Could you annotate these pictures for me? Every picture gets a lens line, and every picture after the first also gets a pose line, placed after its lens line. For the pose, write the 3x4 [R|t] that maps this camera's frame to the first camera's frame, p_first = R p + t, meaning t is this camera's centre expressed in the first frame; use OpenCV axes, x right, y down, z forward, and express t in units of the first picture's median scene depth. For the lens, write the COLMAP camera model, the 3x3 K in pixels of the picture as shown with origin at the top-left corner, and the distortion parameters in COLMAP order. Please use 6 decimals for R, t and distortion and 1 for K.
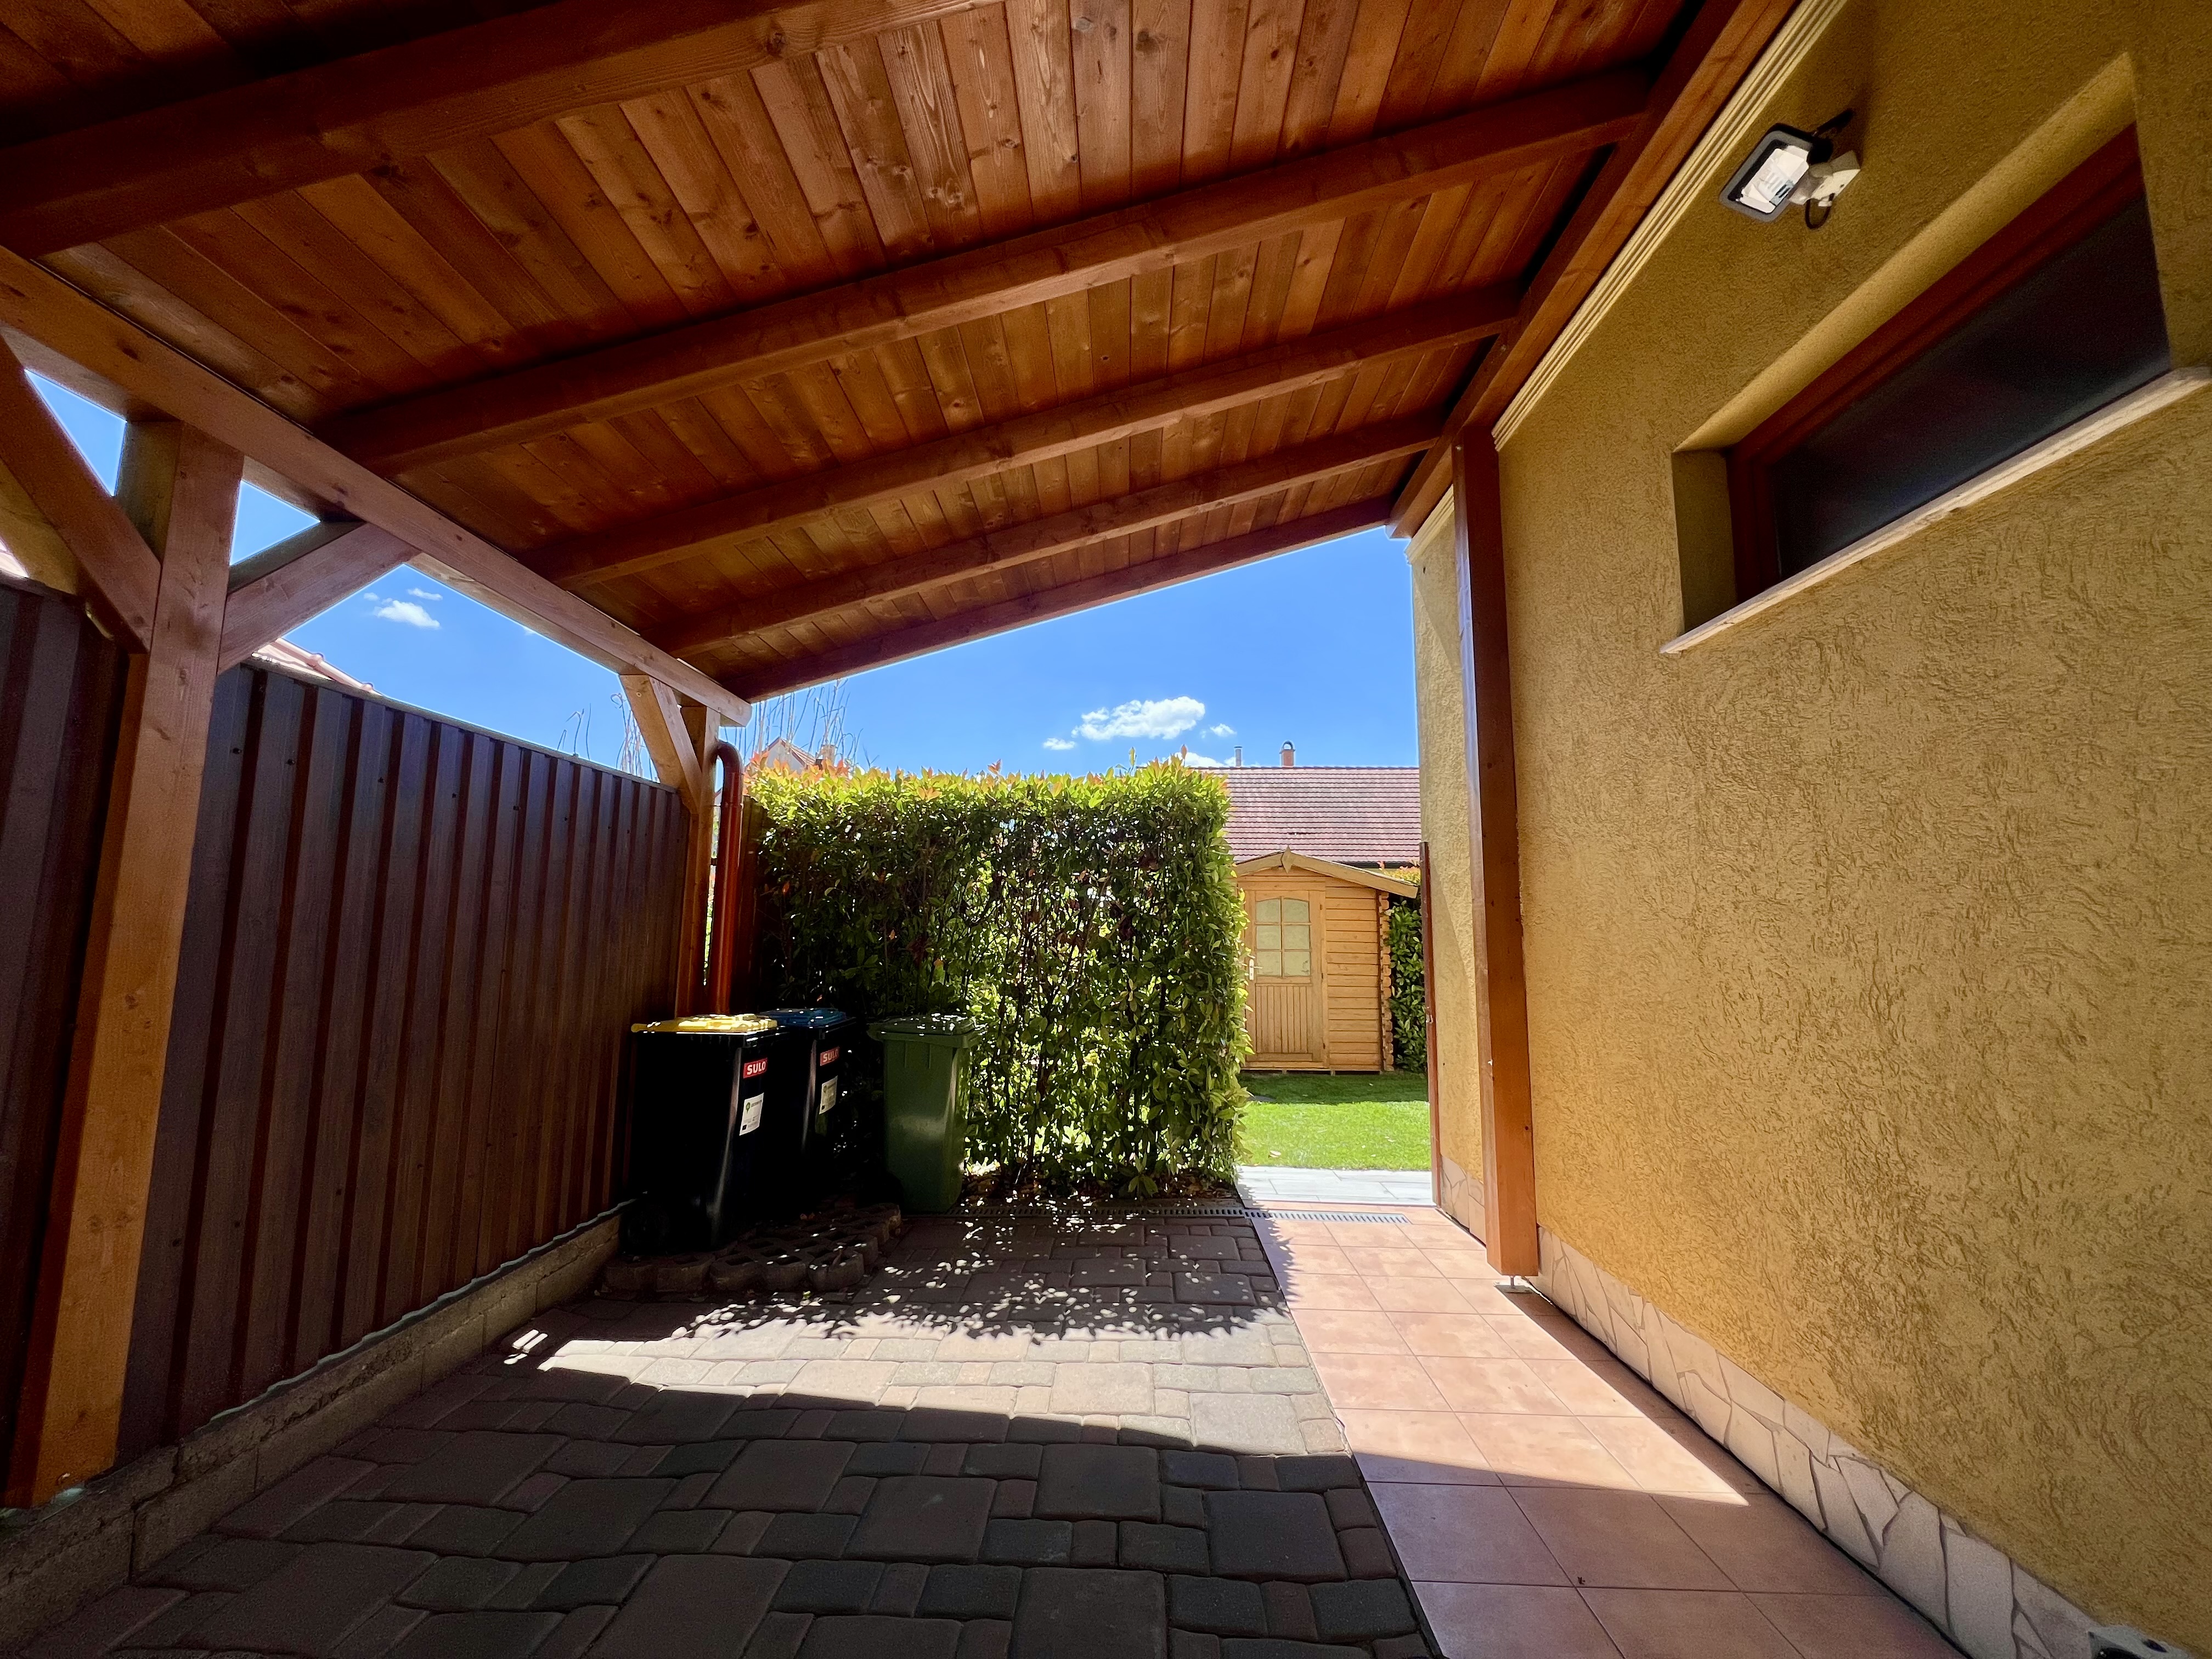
lens RADIAL K [[884.7, 0, 1092.5], [0, 884.7, 824.1], [0, 0, 1]] dist [-0.003306, 0.000452]
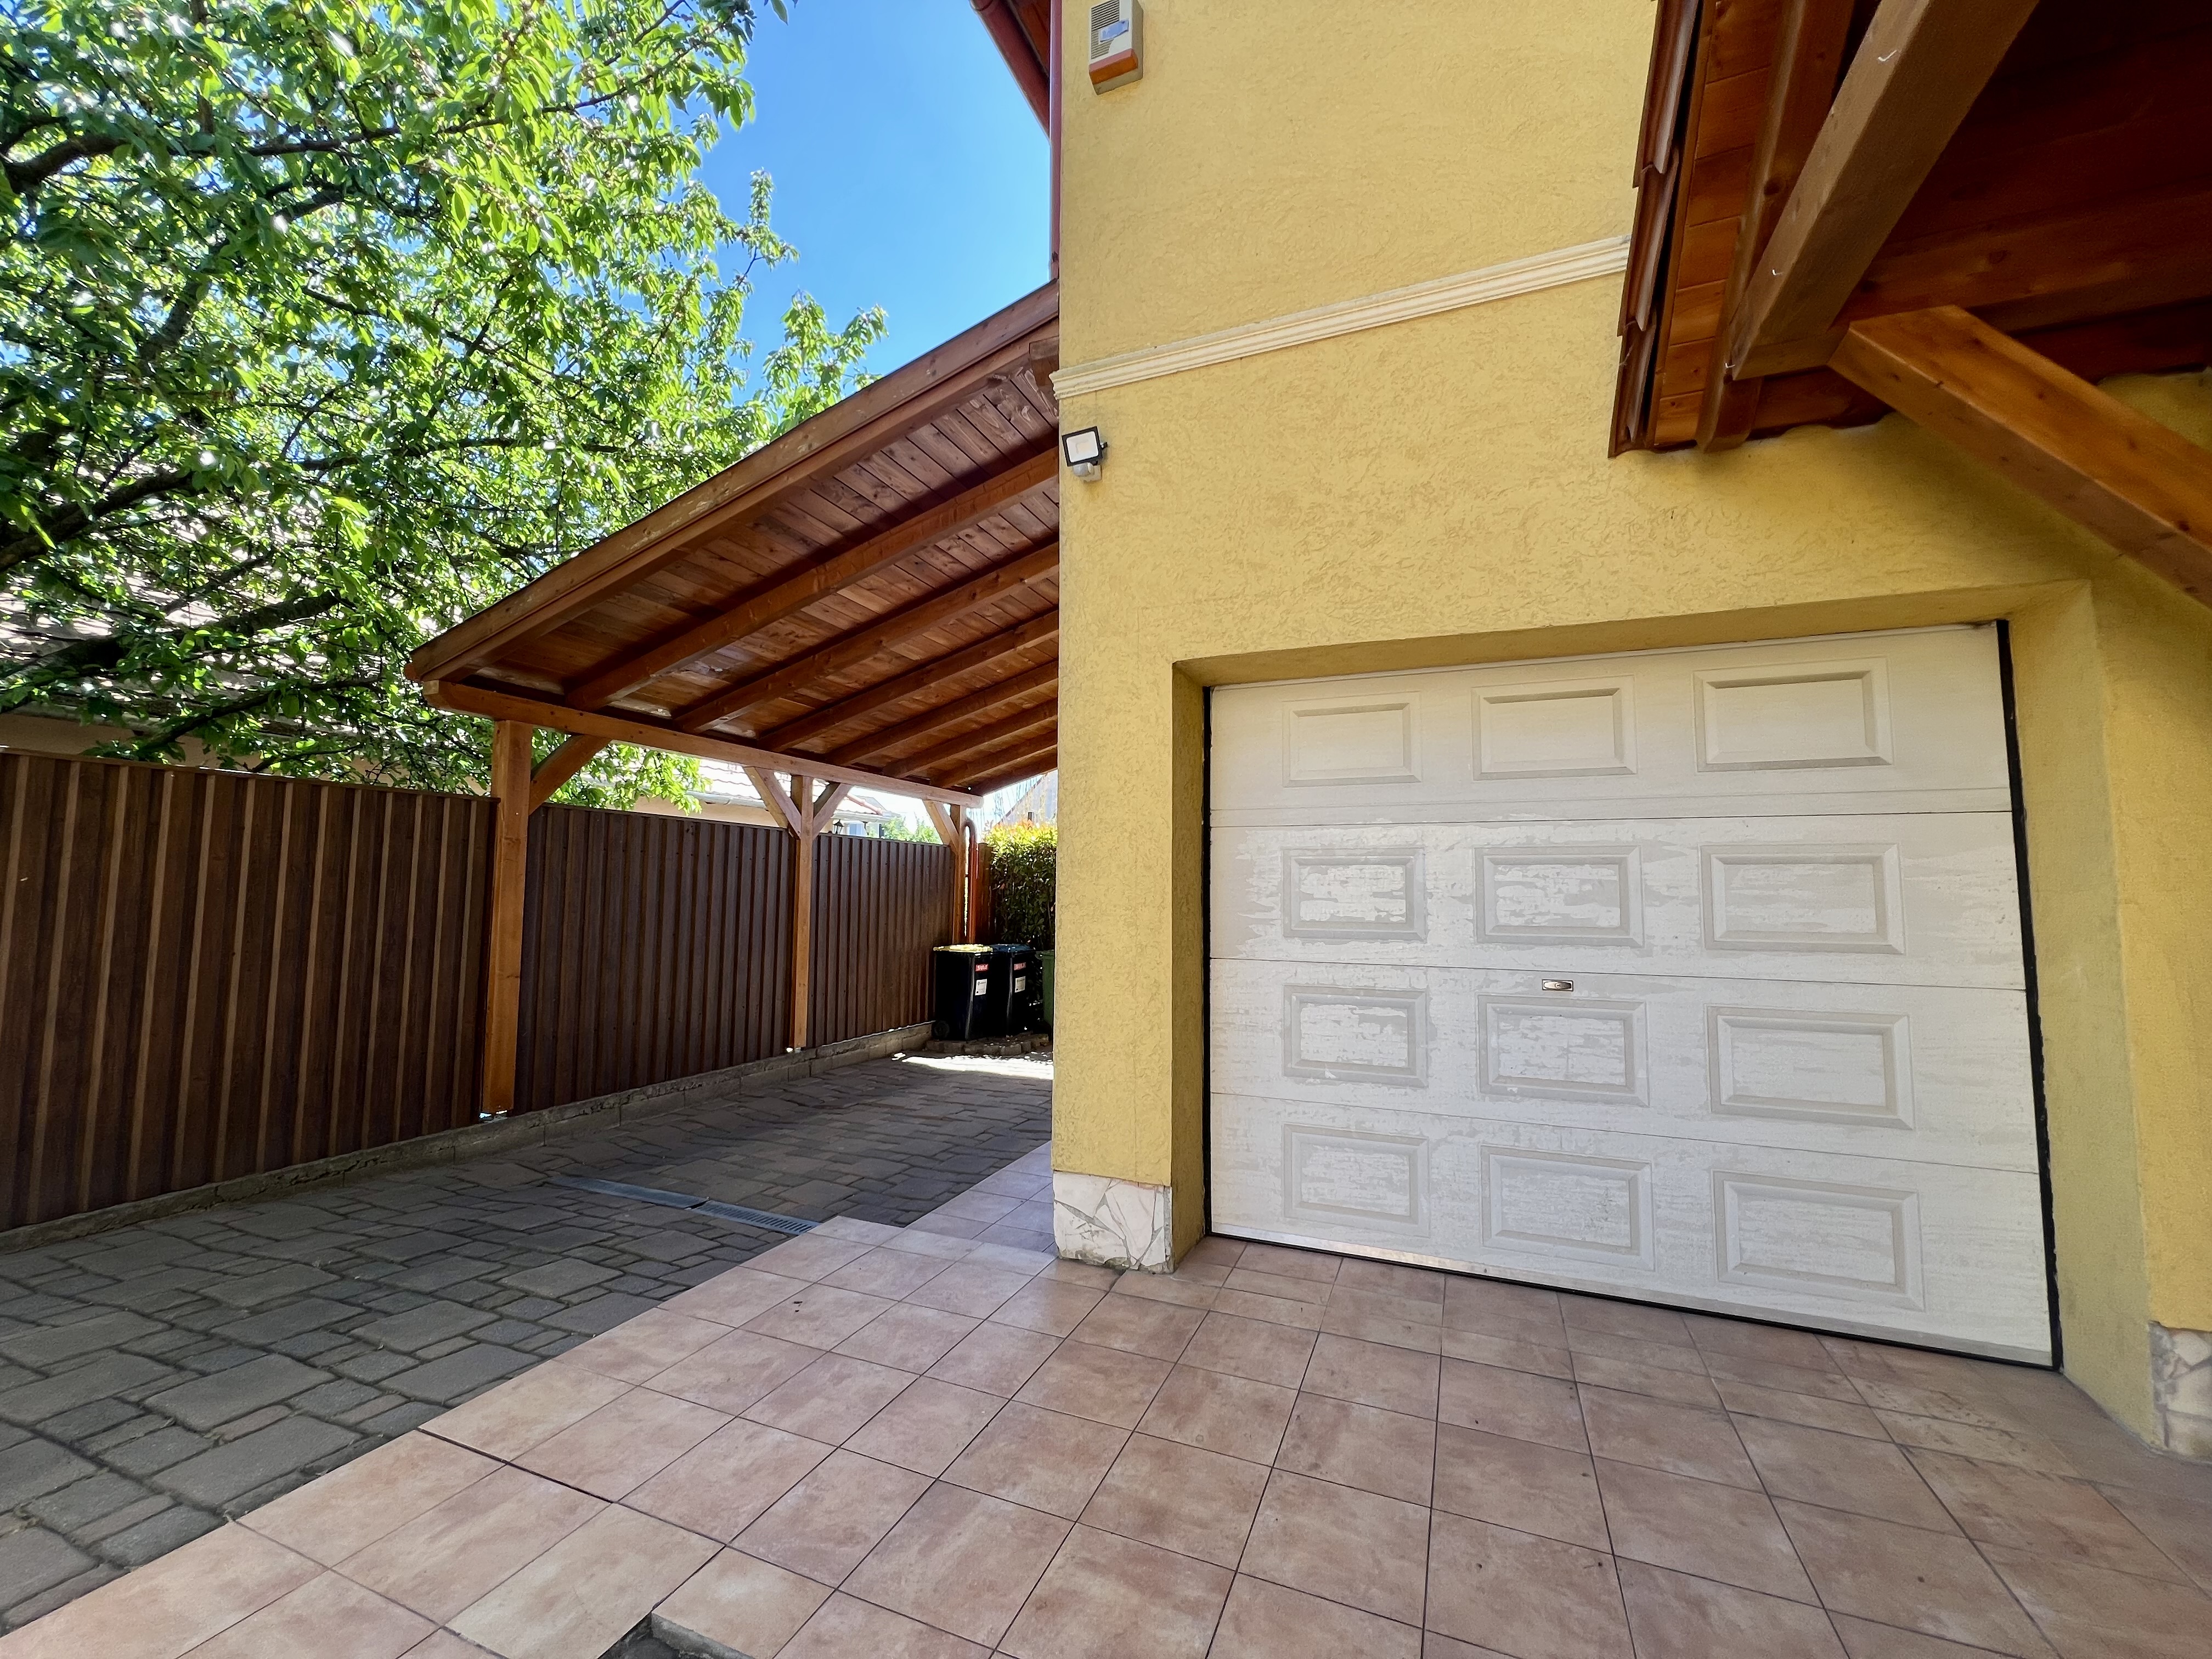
lens RADIAL K [[884.7, 0, 1106.5], [0, 884.7, 831.5], [0, 0, 1]] dist [-0.003306, 0.000452]
pose [[0.942686, -0.020062, -0.333077, 0.715872], [0.036953, 0.998328, 0.044454, -0.172671], [0.331629, -0.054214, 0.941851, -1.068386]]
